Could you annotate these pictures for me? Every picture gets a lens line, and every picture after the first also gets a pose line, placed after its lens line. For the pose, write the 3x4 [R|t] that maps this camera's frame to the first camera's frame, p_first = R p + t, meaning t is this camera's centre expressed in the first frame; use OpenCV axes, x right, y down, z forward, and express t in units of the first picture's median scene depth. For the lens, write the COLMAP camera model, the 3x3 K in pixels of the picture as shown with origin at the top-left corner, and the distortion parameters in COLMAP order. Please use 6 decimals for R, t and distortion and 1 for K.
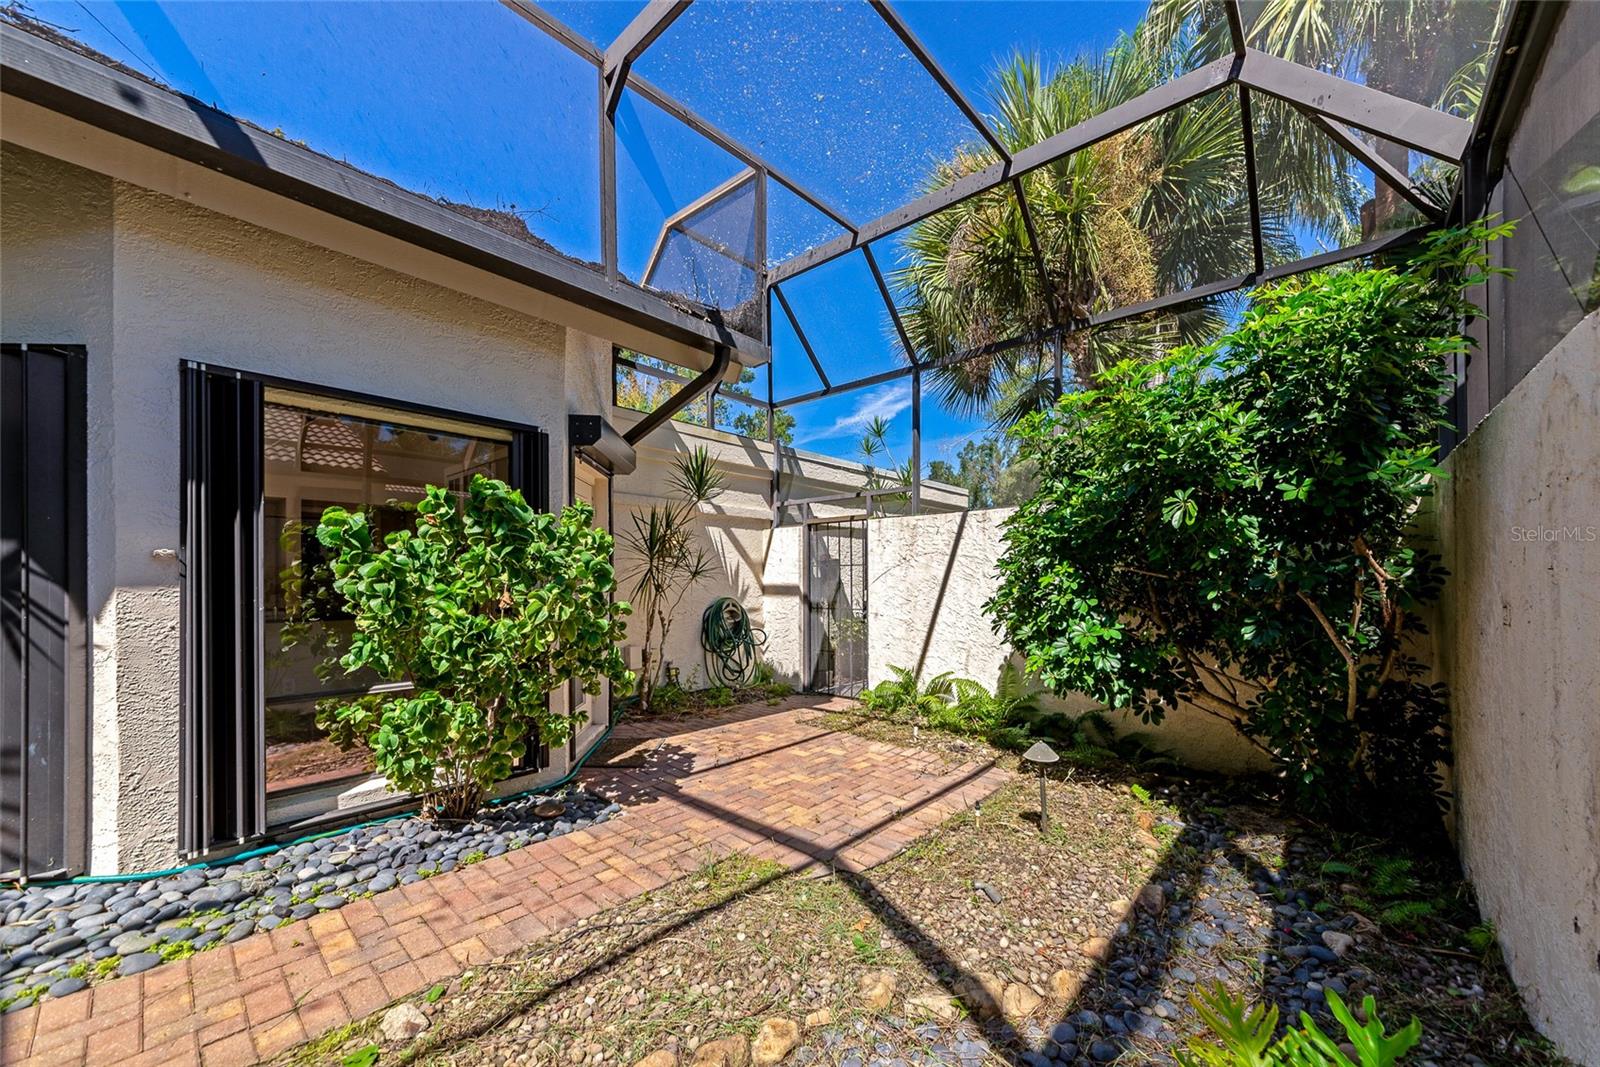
lens RADIAL K [[578.1, 0, 801.8], [0, 578.1, 525.2], [0, 0, 1]] dist [-0.010937, 0.005418]
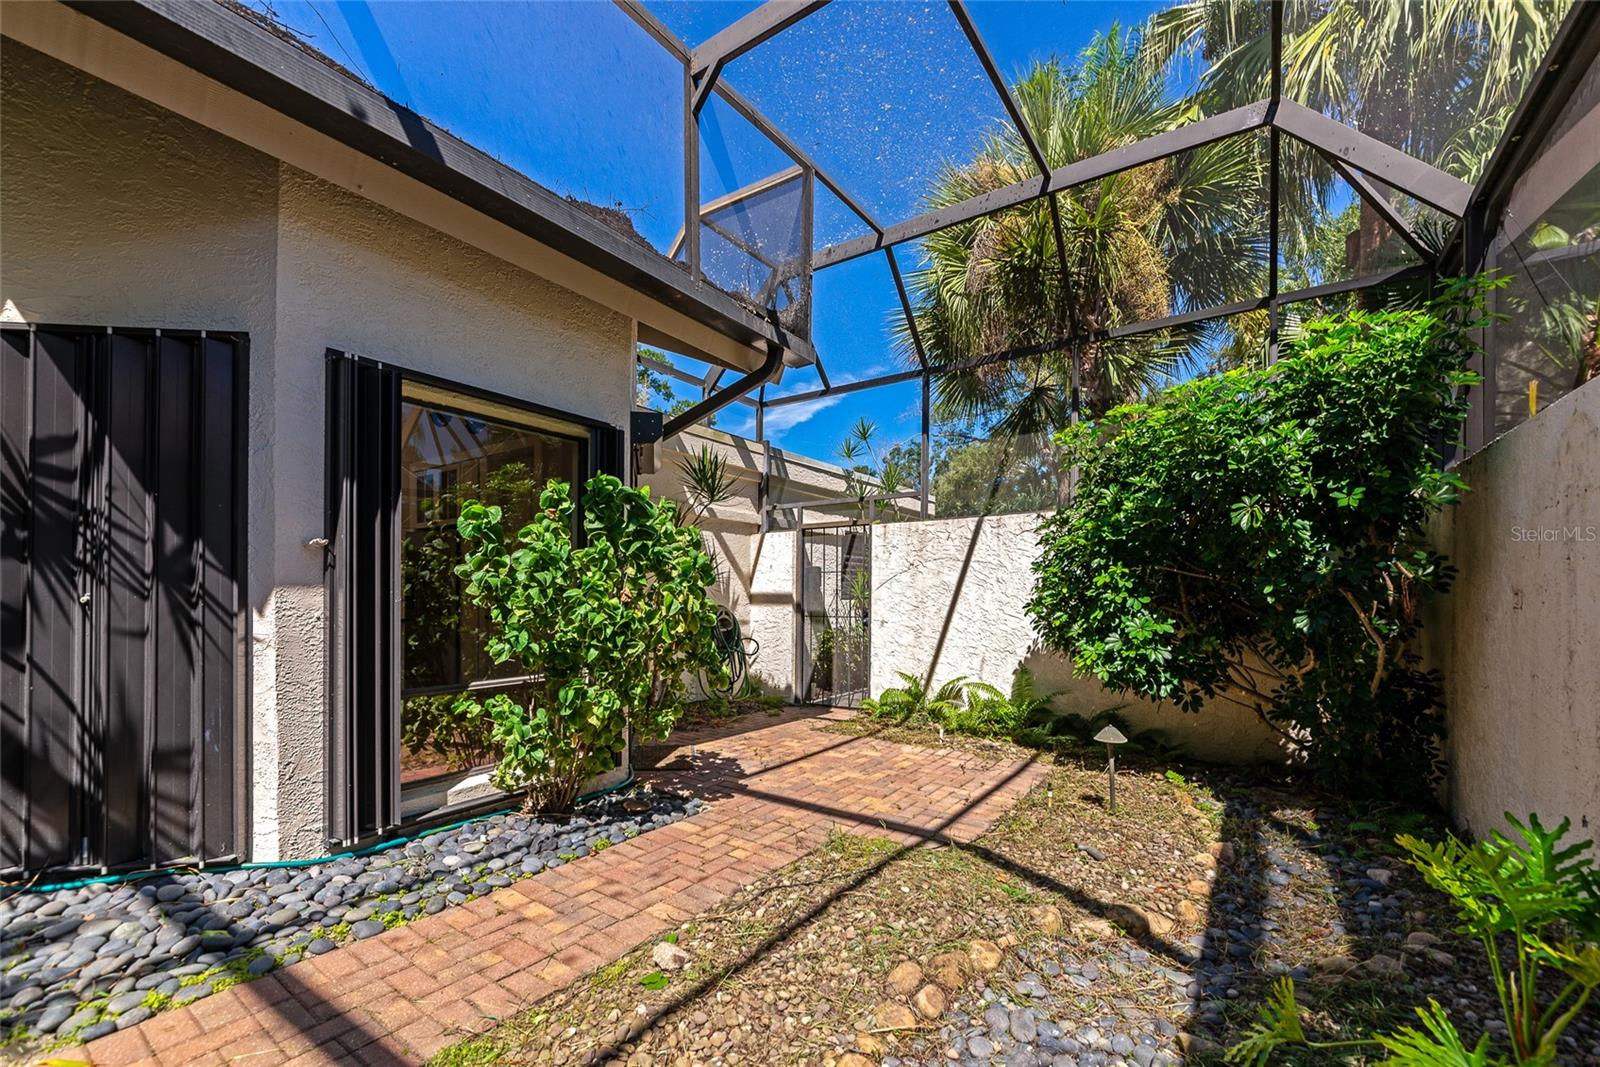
lens RADIAL K [[633.6, 0, 790.5], [0, 633.6, 538.0], [0, 0, 1]] dist [-0.010266, 0.003501]
pose [[0.995340, 0.009676, 0.095943, -0.268020], [-0.010274, 0.999931, 0.005737, 0.017121], [-0.095881, -0.006696, 0.995370, -0.113882]]
